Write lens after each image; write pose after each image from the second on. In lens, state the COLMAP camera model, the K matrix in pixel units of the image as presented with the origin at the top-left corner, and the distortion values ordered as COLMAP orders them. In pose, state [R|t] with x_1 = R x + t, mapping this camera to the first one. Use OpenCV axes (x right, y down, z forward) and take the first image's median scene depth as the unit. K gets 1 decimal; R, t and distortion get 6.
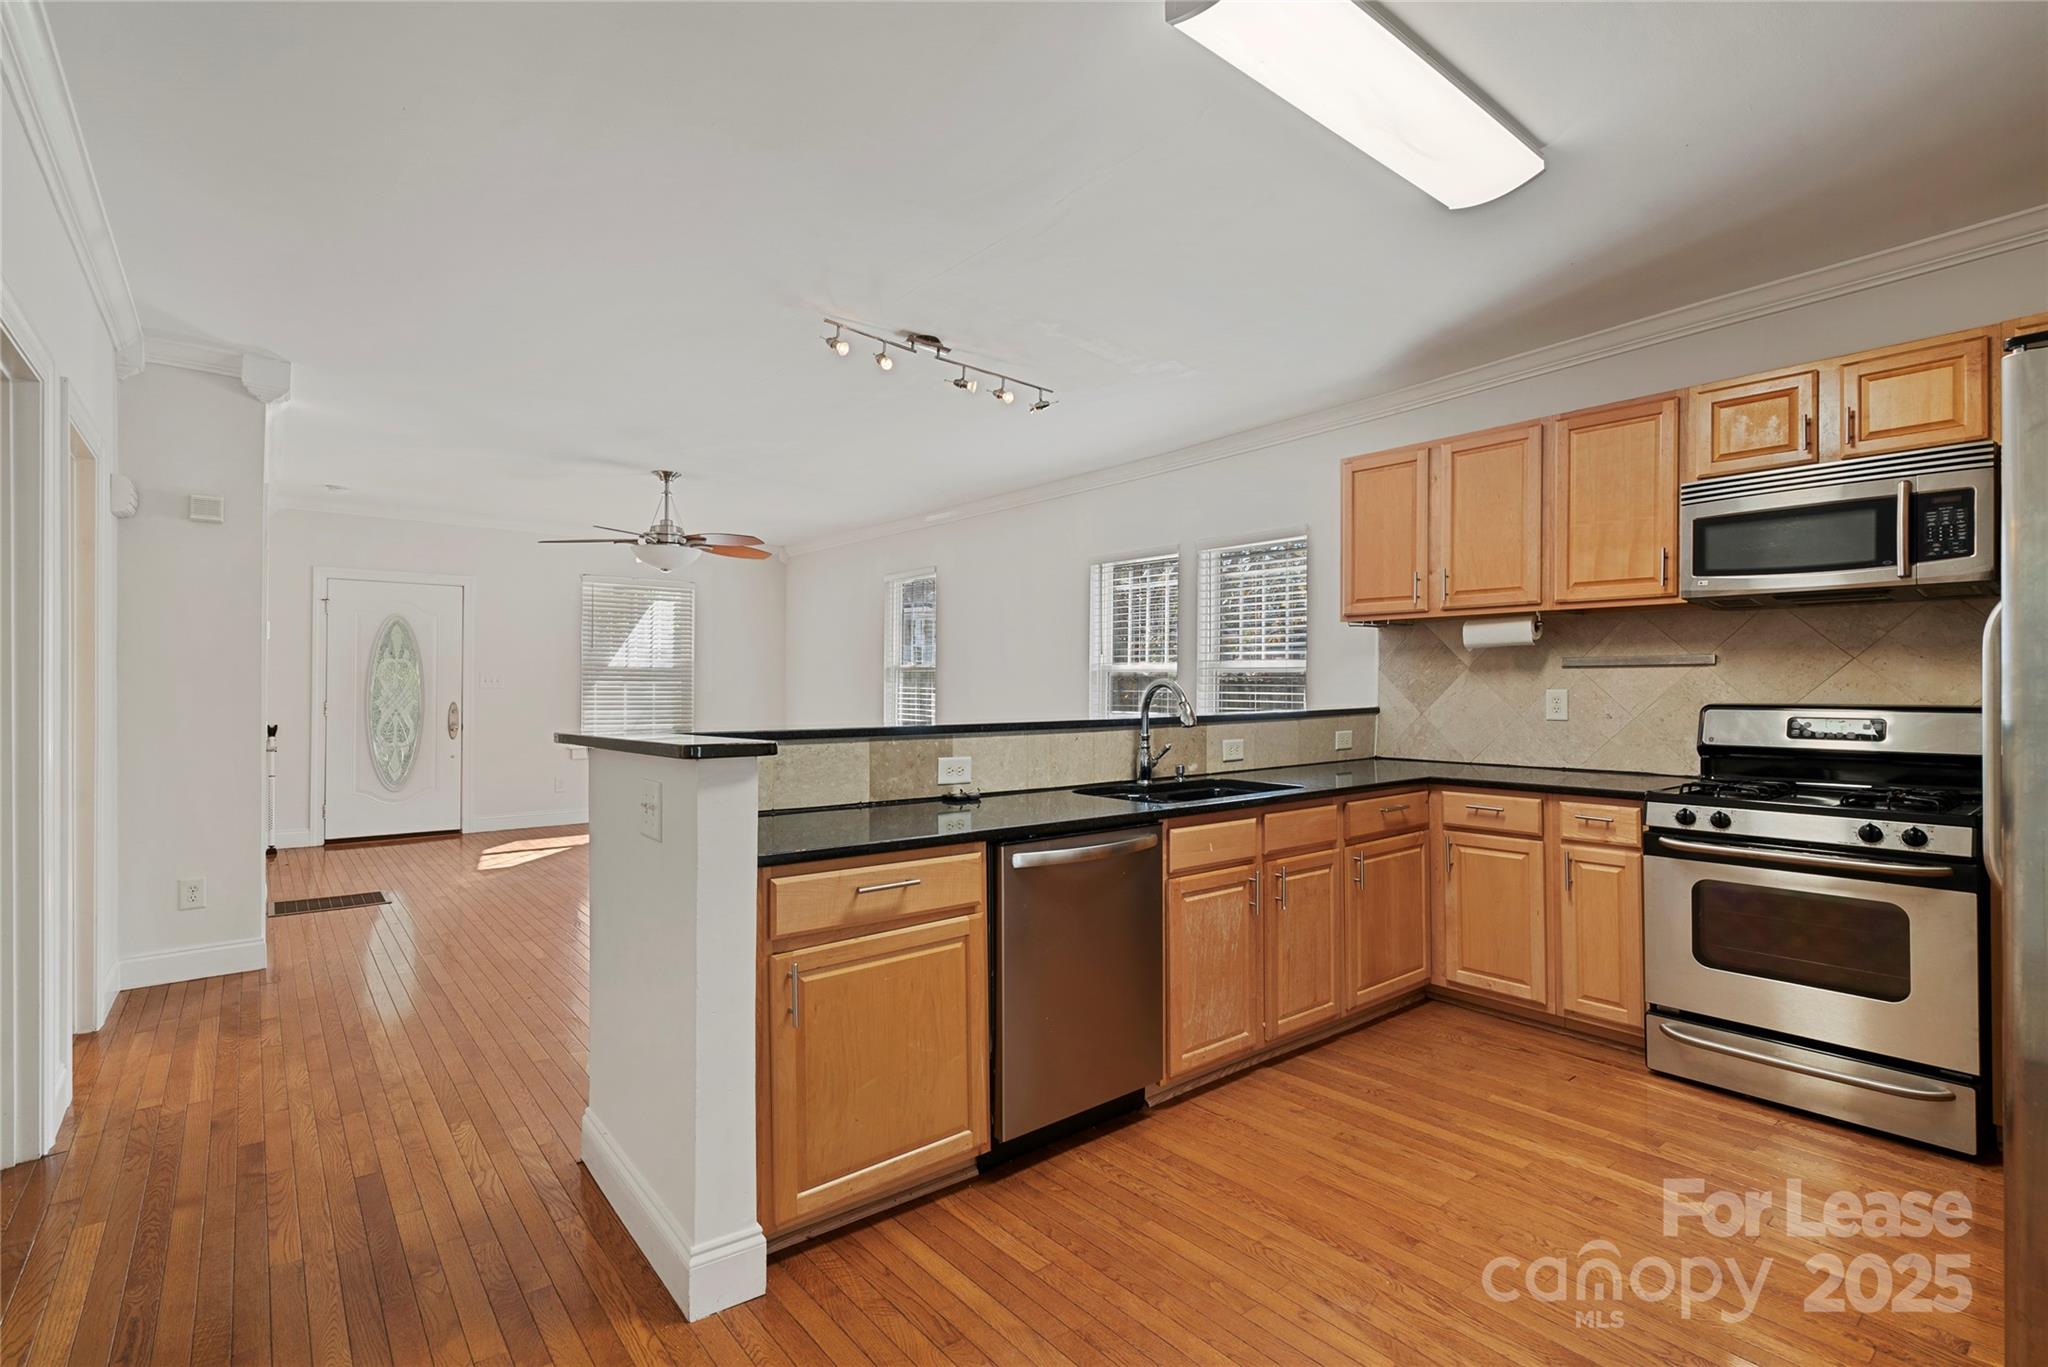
lens RADIAL K [[945.9, 0, 1013.3], [0, 945.9, 685.3], [0, 0, 1]] dist [-0.001208, 0.001215]
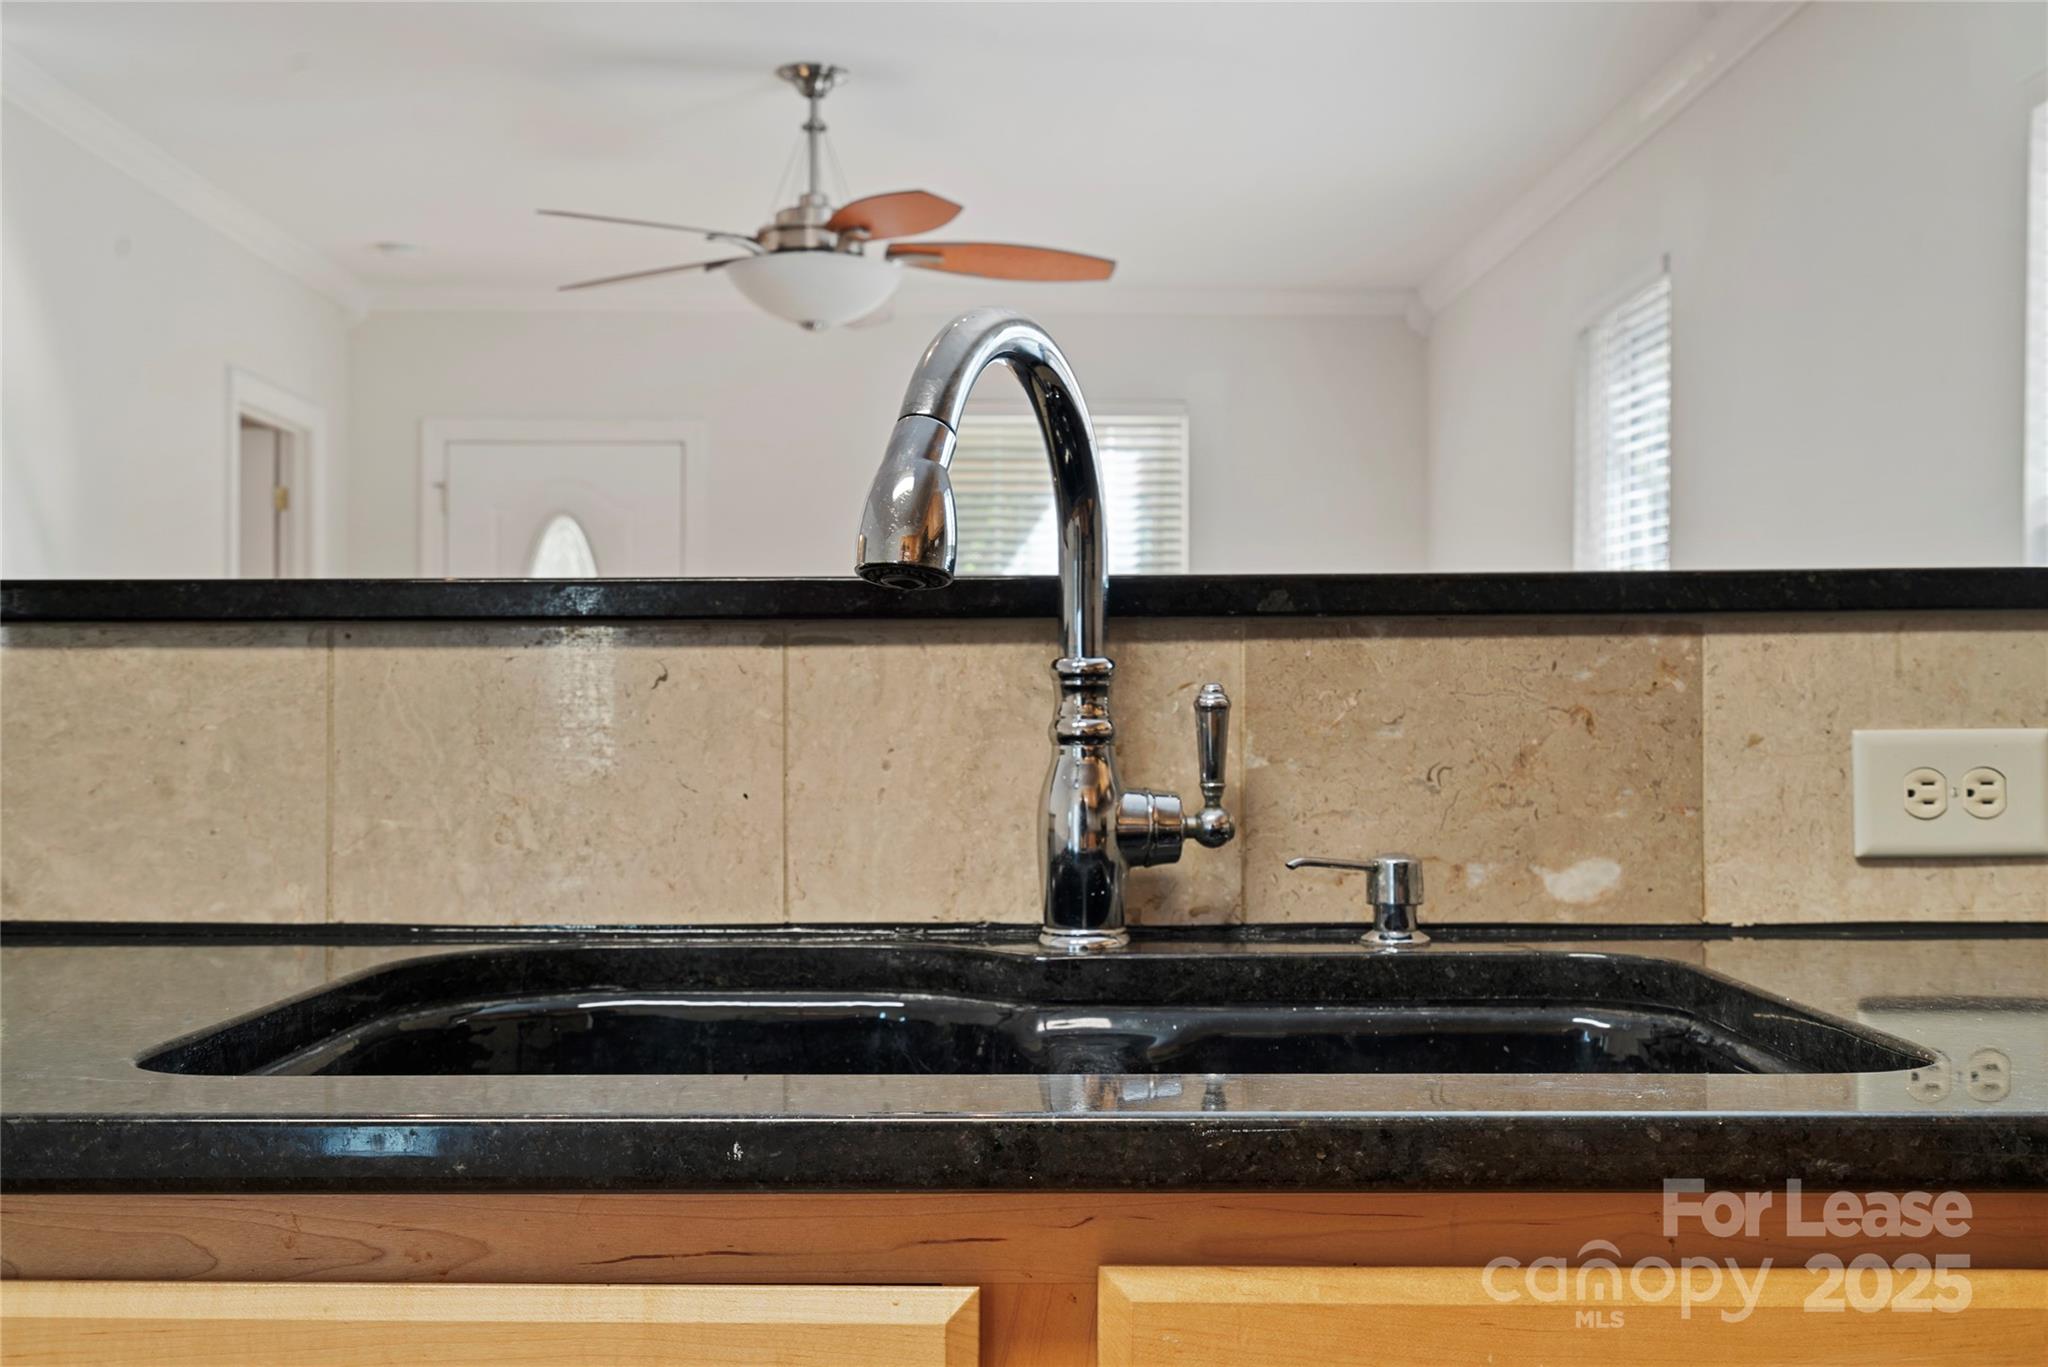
lens RADIAL K [[2049.0, 0, 1010.3], [0, 2049.0, 683.8], [0, 0, 1]] dist [-0.021146, 0.000000]
pose [[0.786302, -0.006721, -0.617806, 0.405557], [-0.002860, 0.999891, -0.014518, 0.069311], [0.617836, 0.013182, 0.786197, 0.791317]]
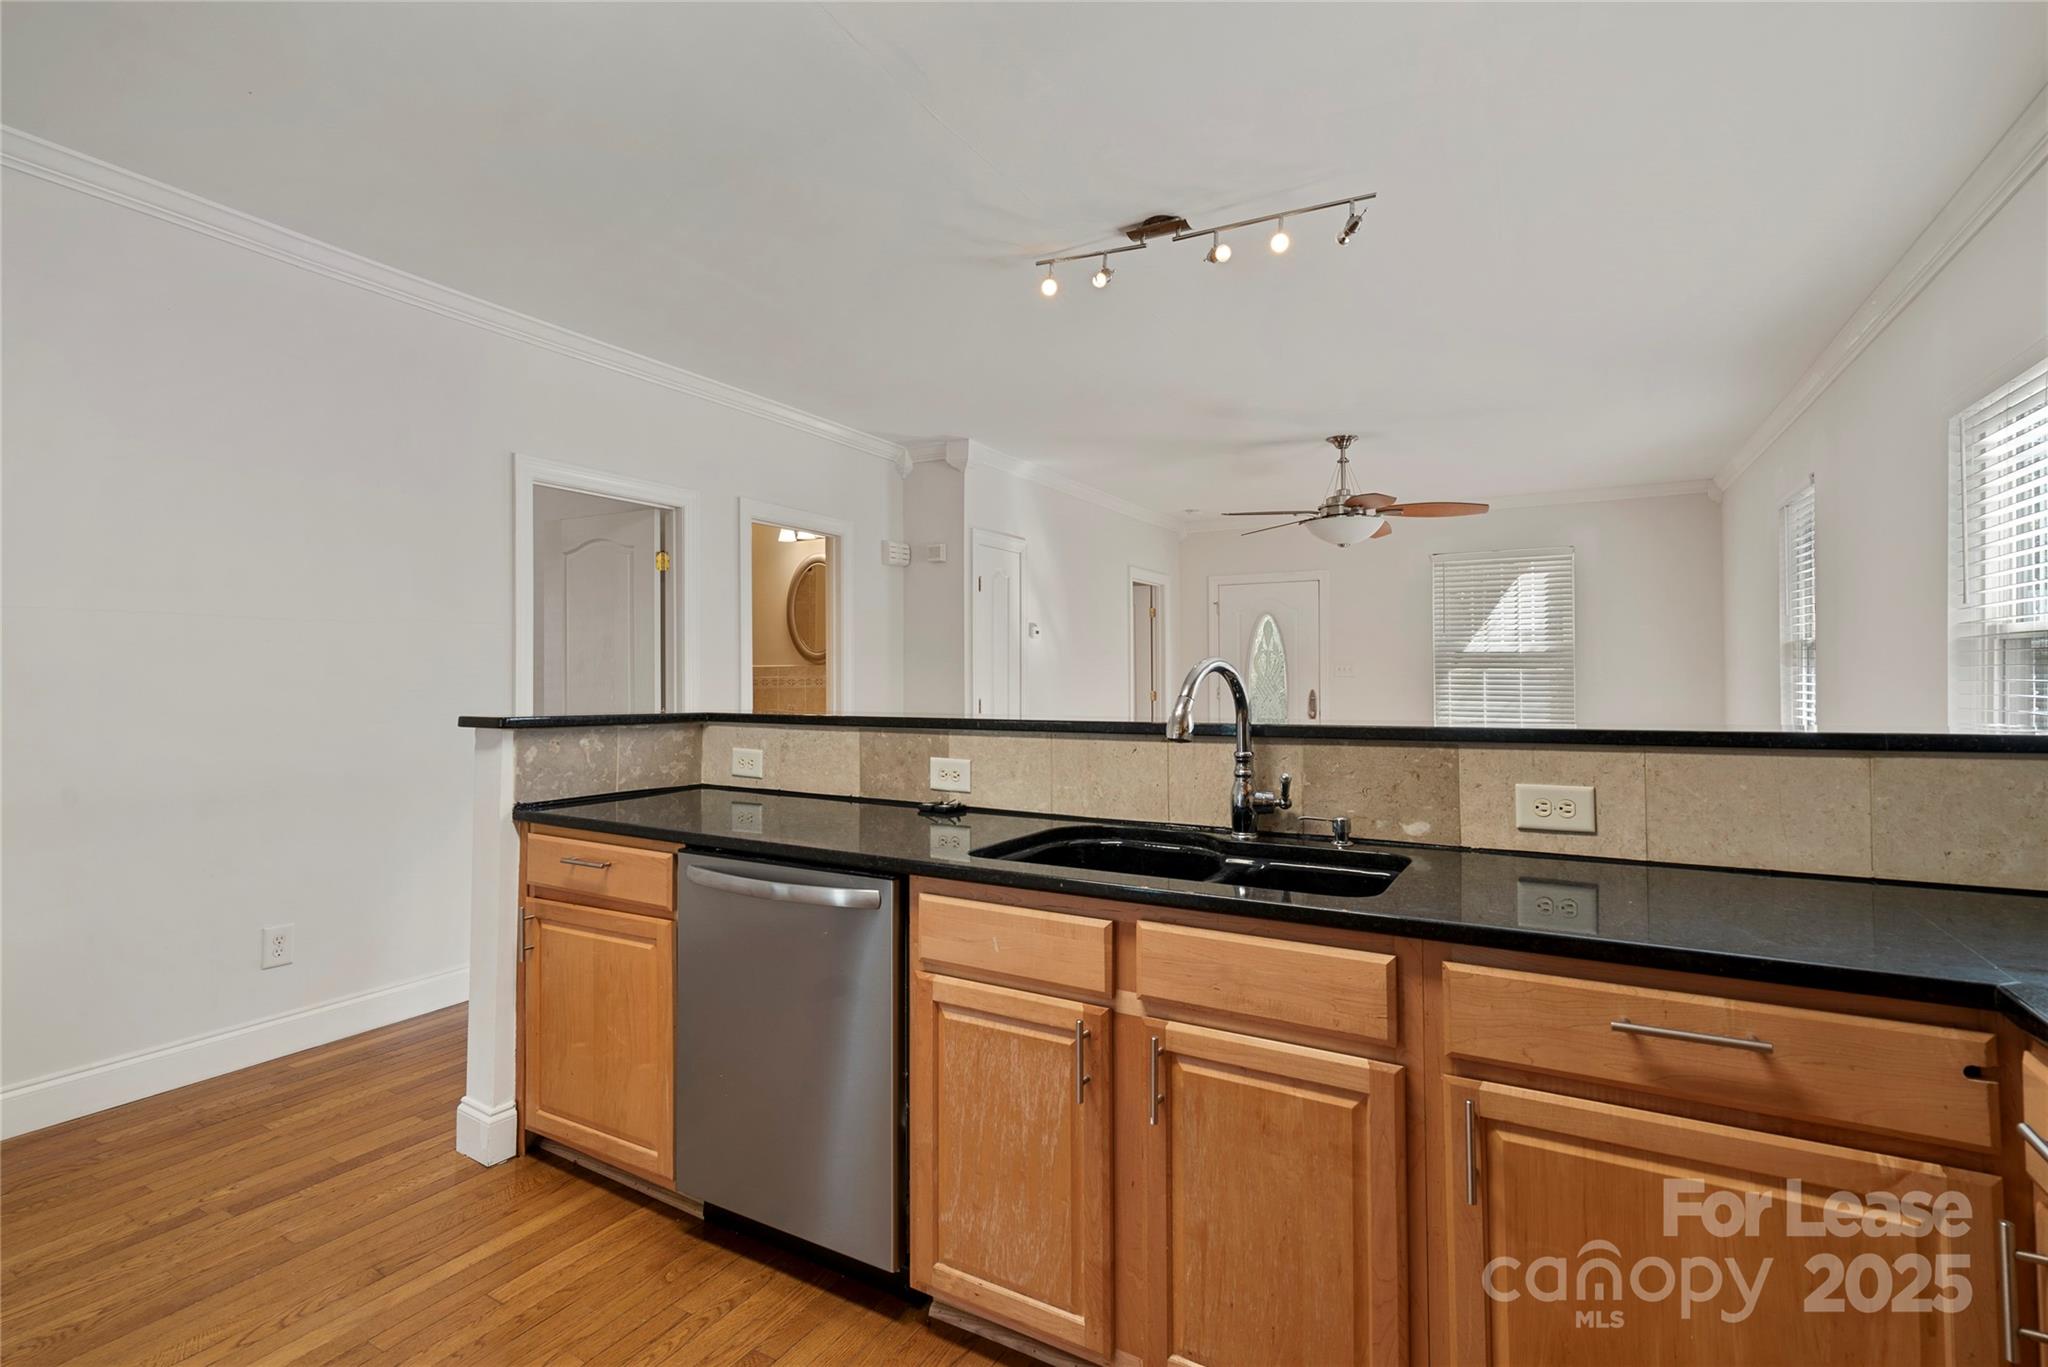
lens RADIAL K [[945.9, 0, 1011.5], [0, 945.9, 667.3], [0, 0, 1]] dist [-0.001208, 0.001215]
pose [[0.361223, -0.009536, -0.932431, 0.710055], [0.002664, 0.999954, -0.009195, 0.005040], [0.932476, 0.000837, 0.361232, 0.745293]]
